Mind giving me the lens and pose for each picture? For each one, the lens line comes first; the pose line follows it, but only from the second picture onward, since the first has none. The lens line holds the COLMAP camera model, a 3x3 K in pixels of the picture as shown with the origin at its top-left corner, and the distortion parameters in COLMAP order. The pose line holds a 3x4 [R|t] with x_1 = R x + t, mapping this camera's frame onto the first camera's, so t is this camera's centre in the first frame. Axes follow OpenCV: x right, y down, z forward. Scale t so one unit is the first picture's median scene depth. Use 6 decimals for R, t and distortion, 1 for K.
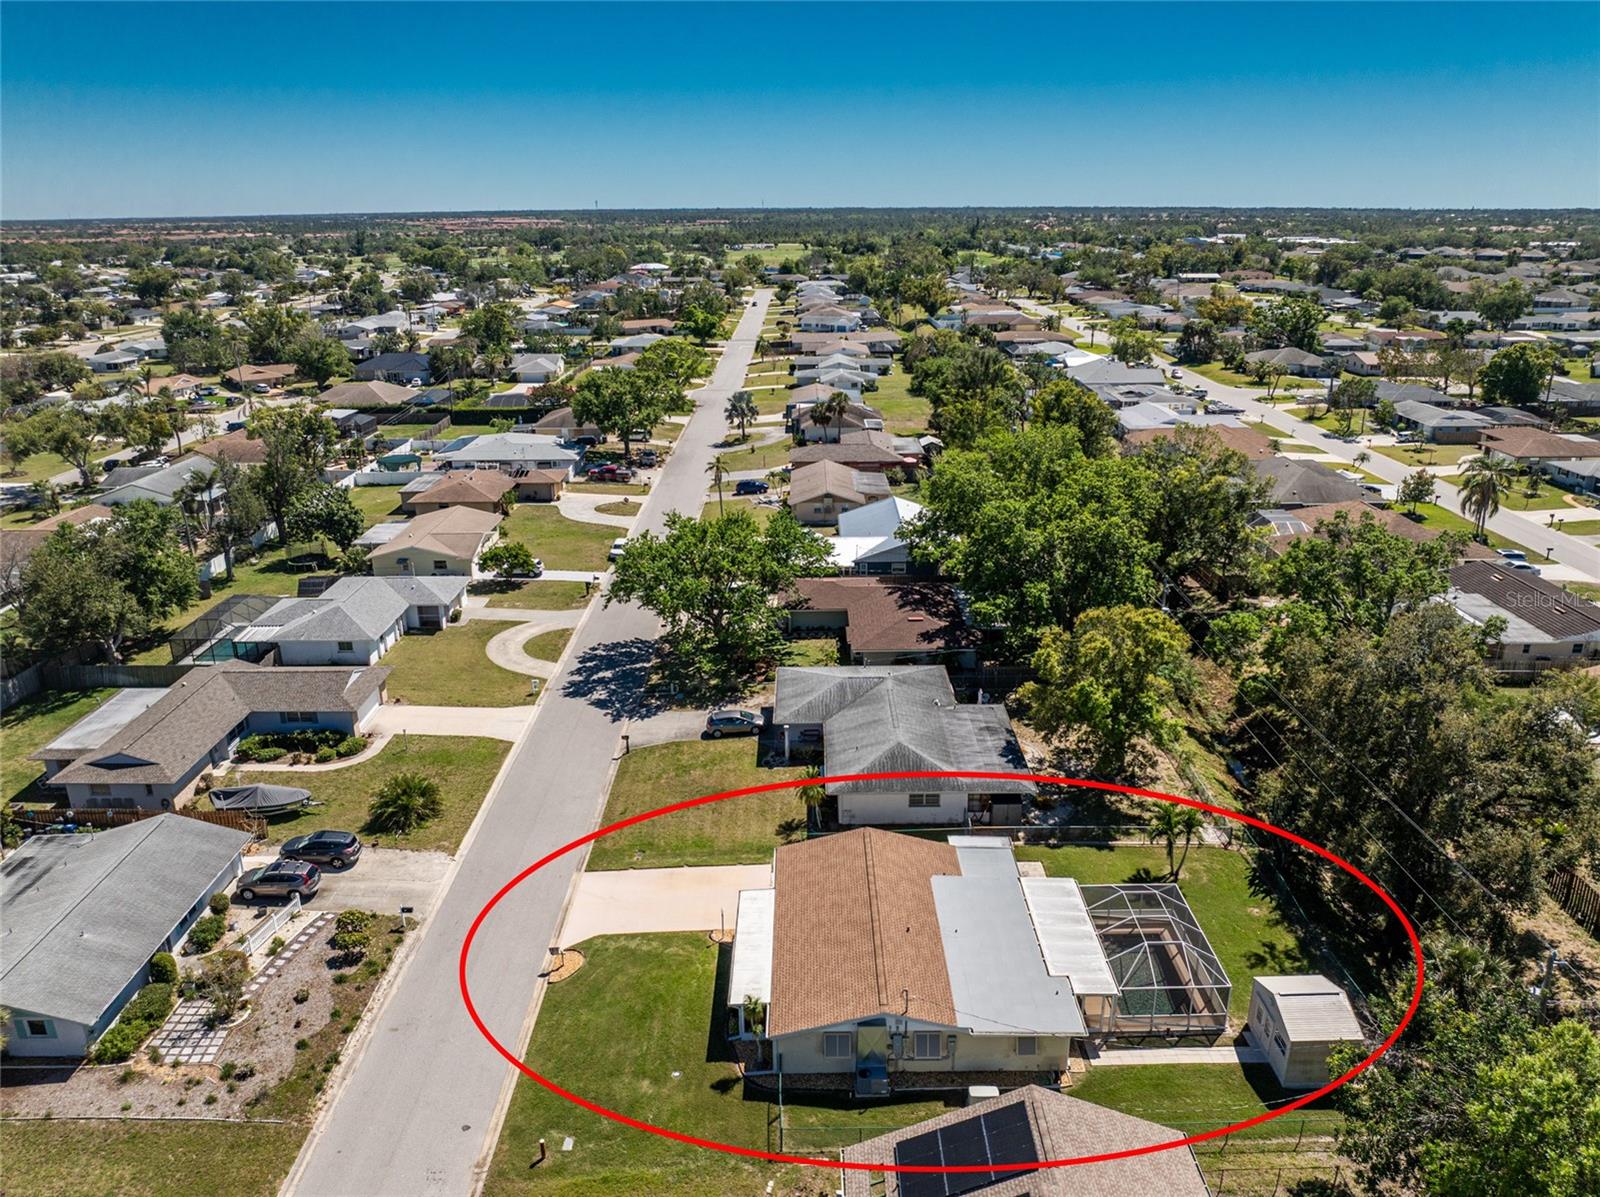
lens RADIAL K [[1132.8, 0, 800.0], [0, 1132.8, 598.5], [0, 0, 1]] dist [0.010824, -0.089693]
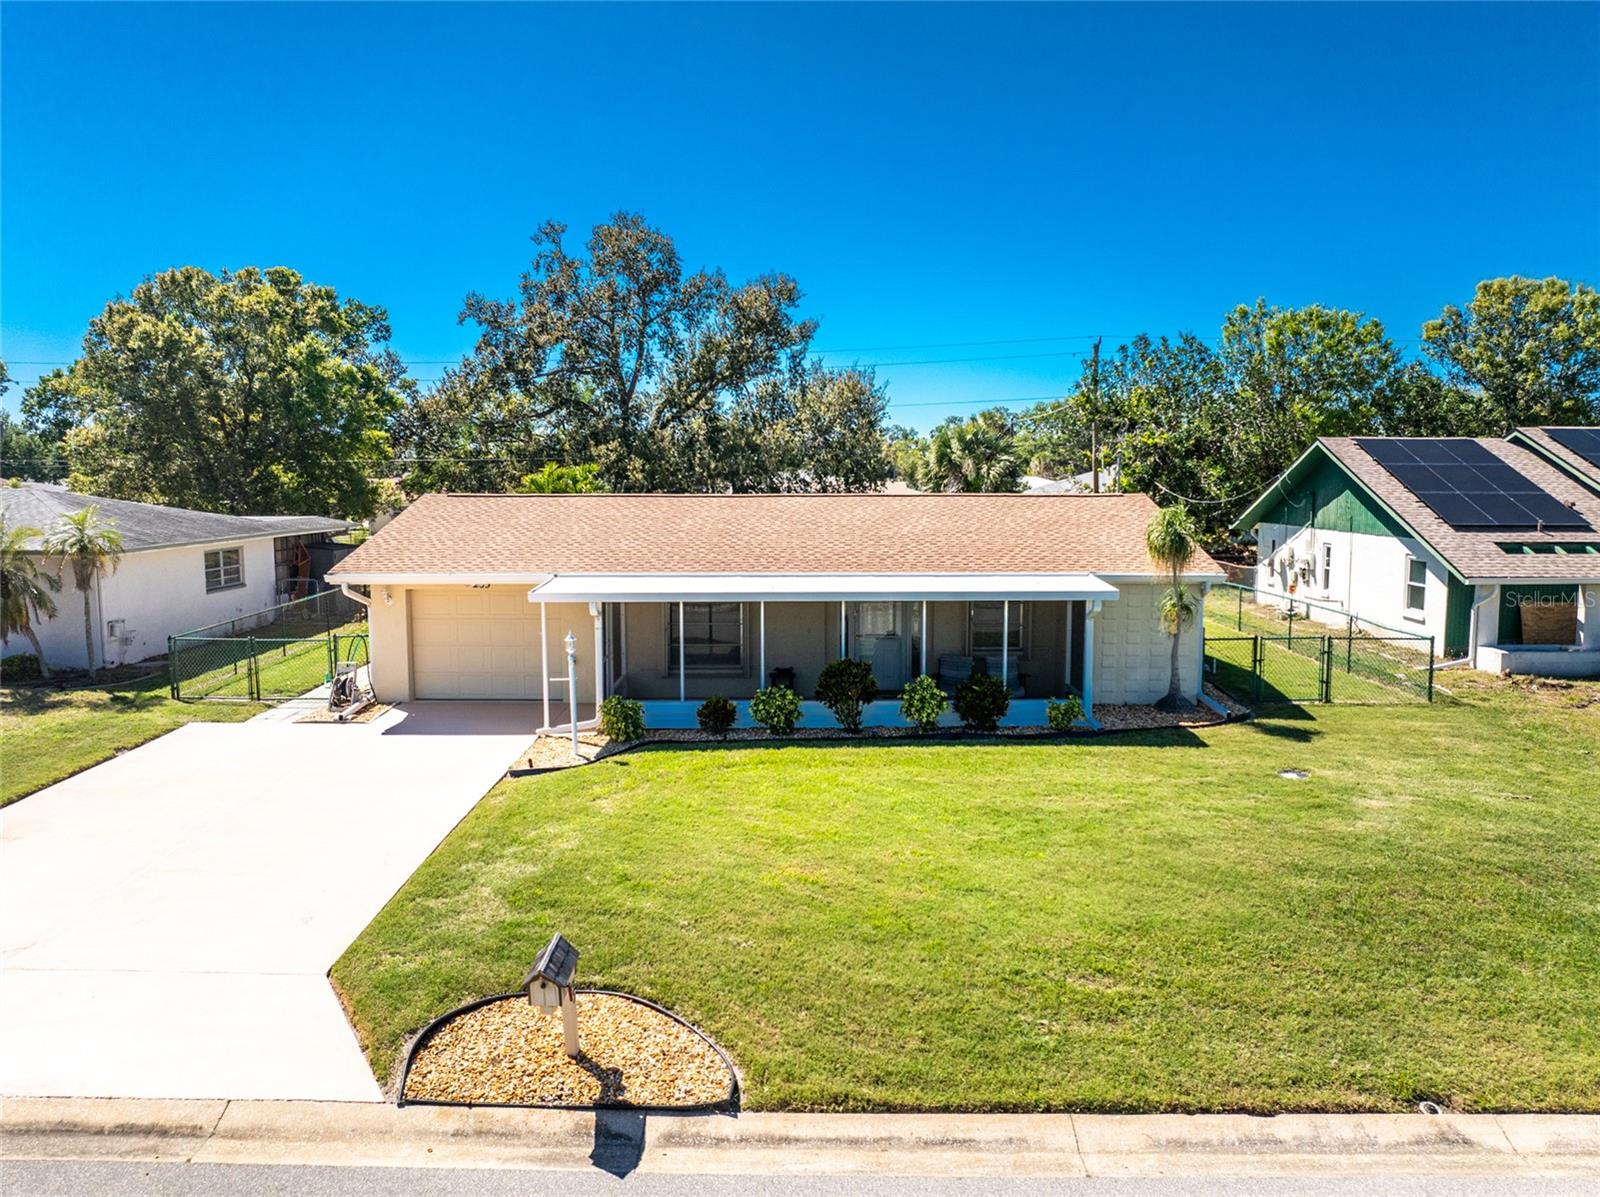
lens RADIAL K [[1136.1, 0, 807.6], [0, 1136.1, 590.1], [0, 0, 1]] dist [-0.031183, -0.008202]
pose [[0.013577, -0.089776, 0.995869, -0.283468], [0.328752, 0.940992, 0.080347, 0.209208], [-0.944319, 0.326304, 0.042290, 0.752640]]
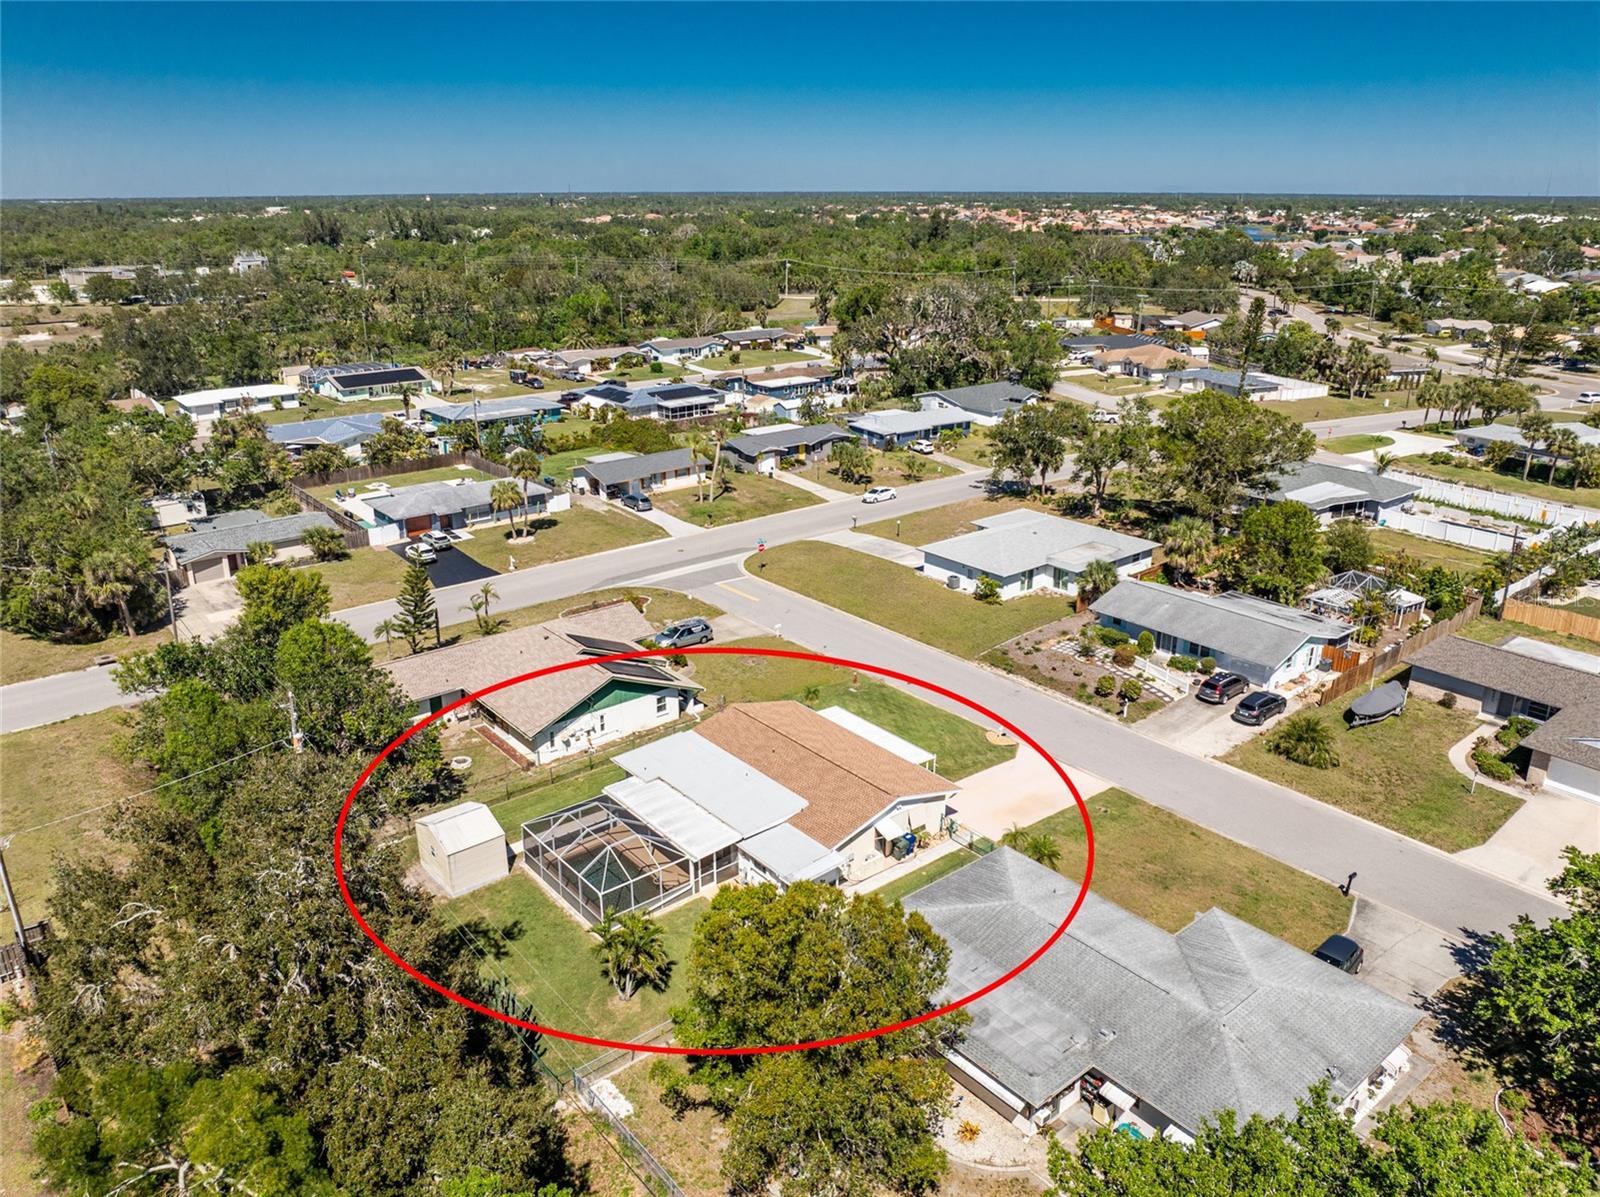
lens RADIAL K [[1136.1, 0, 807.6], [0, 1136.1, 590.1], [0, 0, 1]] dist [-0.031183, -0.008202]
pose [[-0.769315, 0.220816, -0.599496, 0.571140], [-0.200584, 0.807434, 0.554812, -0.401089], [0.606565, 0.547074, -0.576879, 1.221893]]
